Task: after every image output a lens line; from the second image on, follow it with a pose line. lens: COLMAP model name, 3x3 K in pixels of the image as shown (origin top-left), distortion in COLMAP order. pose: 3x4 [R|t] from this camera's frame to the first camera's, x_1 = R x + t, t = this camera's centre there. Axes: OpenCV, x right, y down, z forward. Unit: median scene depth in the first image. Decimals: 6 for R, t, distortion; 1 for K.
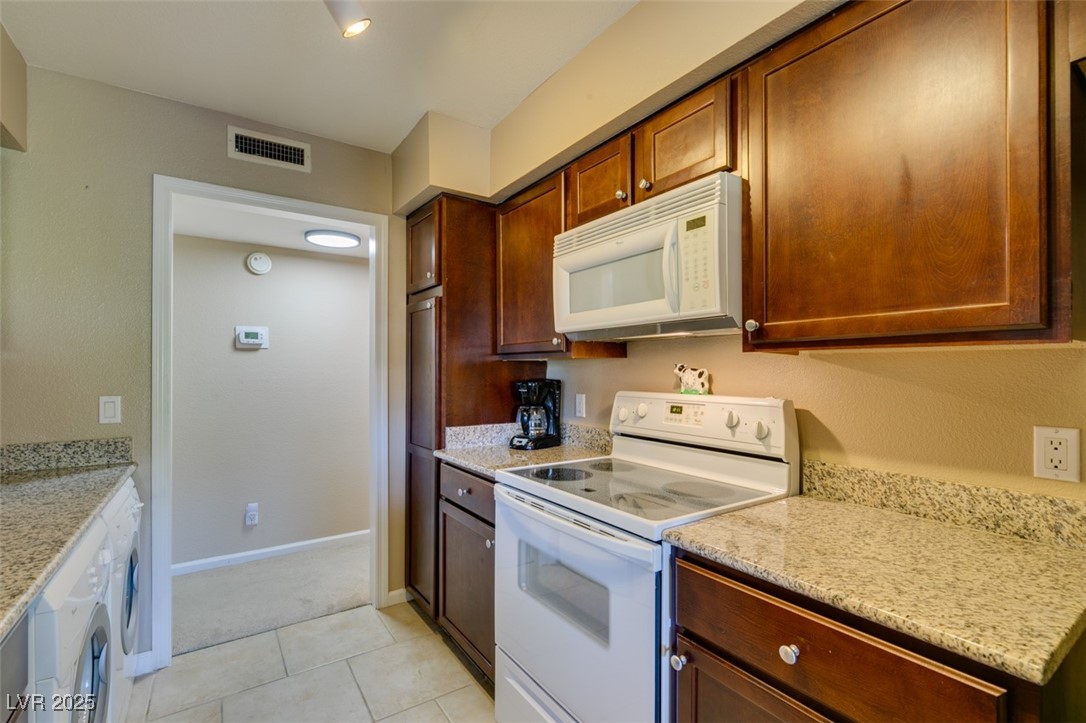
lens RADIAL K [[483.2, 0, 540.5], [0, 483.2, 366.8], [0, 0, 1]] dist [0.003580, -0.001431]
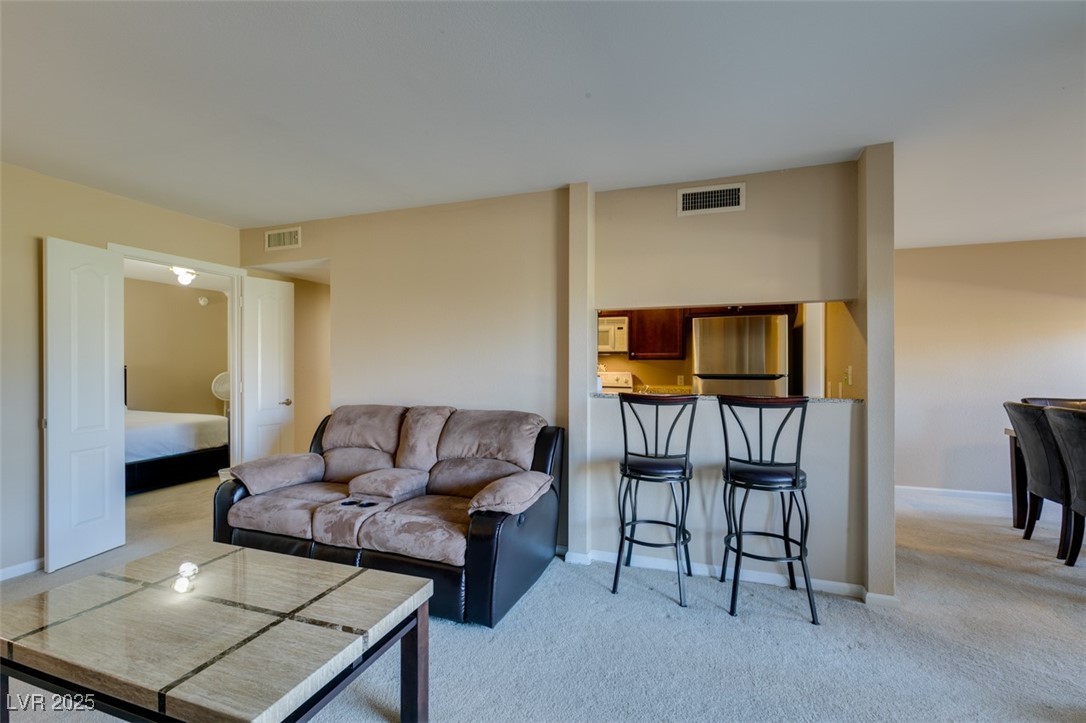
lens RADIAL K [[488.8, 0, 540.6], [0, 488.8, 364.7], [0, 0, 1]] dist [0.000759, -0.000318]
pose [[0.807258, -0.000635, 0.590199, -1.581673], [-0.005258, 0.999952, 0.008268, -0.014533], [-0.590176, -0.009778, 0.807216, -1.145832]]
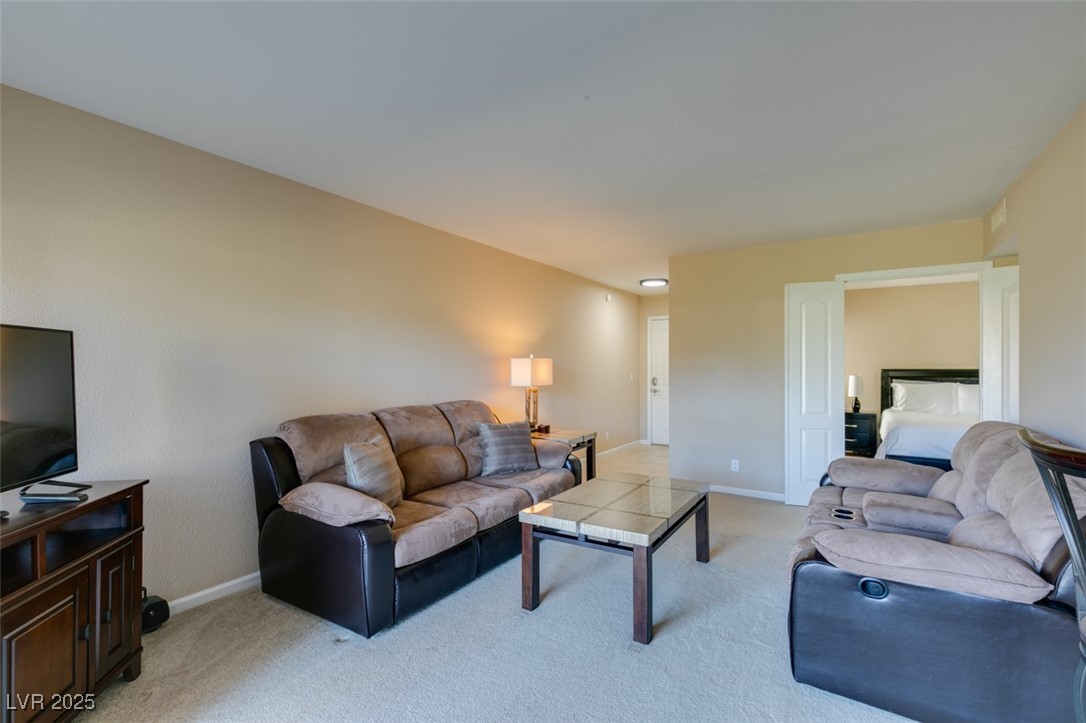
lens RADIAL K [[483.2, 0, 540.5], [0, 483.2, 366.8], [0, 0, 1]] dist [0.003580, -0.001431]
pose [[0.397929, -0.000505, -0.917416, -0.451082], [0.007742, 0.999966, 0.002807, -0.015963], [0.917383, -0.008220, 0.397920, -1.017184]]
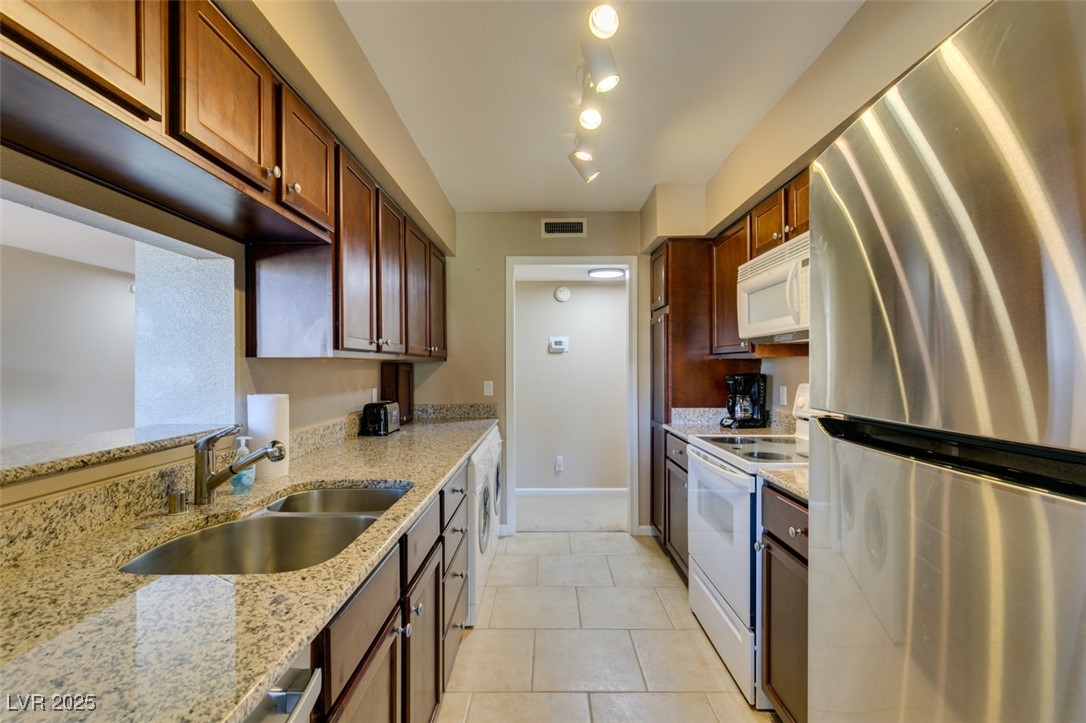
lens RADIAL K [[488.8, 0, 540.6], [0, 488.8, 364.7], [0, 0, 1]] dist [0.000759, -0.000318]
pose [[0.819670, -0.003014, -0.572829, 0.306155], [0.005335, 0.999983, 0.002372, -0.003635], [0.572812, -0.005000, 0.819672, -0.369034]]
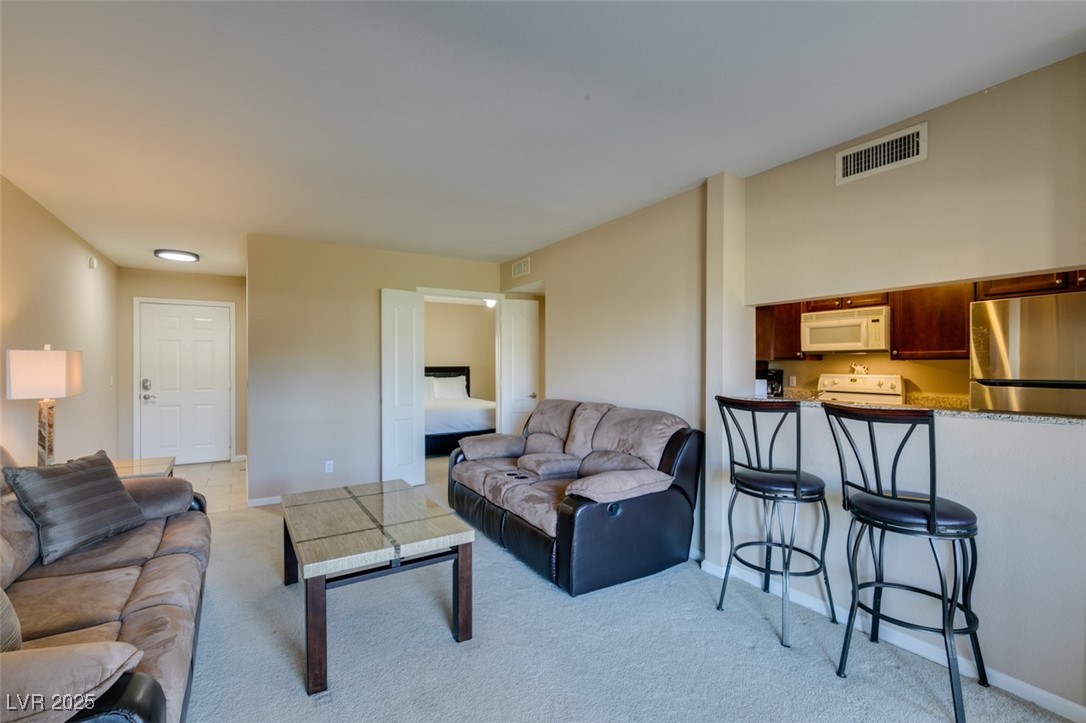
lens RADIAL K [[483.2, 0, 540.5], [0, 483.2, 366.8], [0, 0, 1]] dist [0.003580, -0.001431]
pose [[0.999190, -0.001438, -0.040207, -1.088196], [0.001932, 0.999923, 0.012240, -0.018853], [0.040186, -0.012308, 0.999116, -1.417766]]
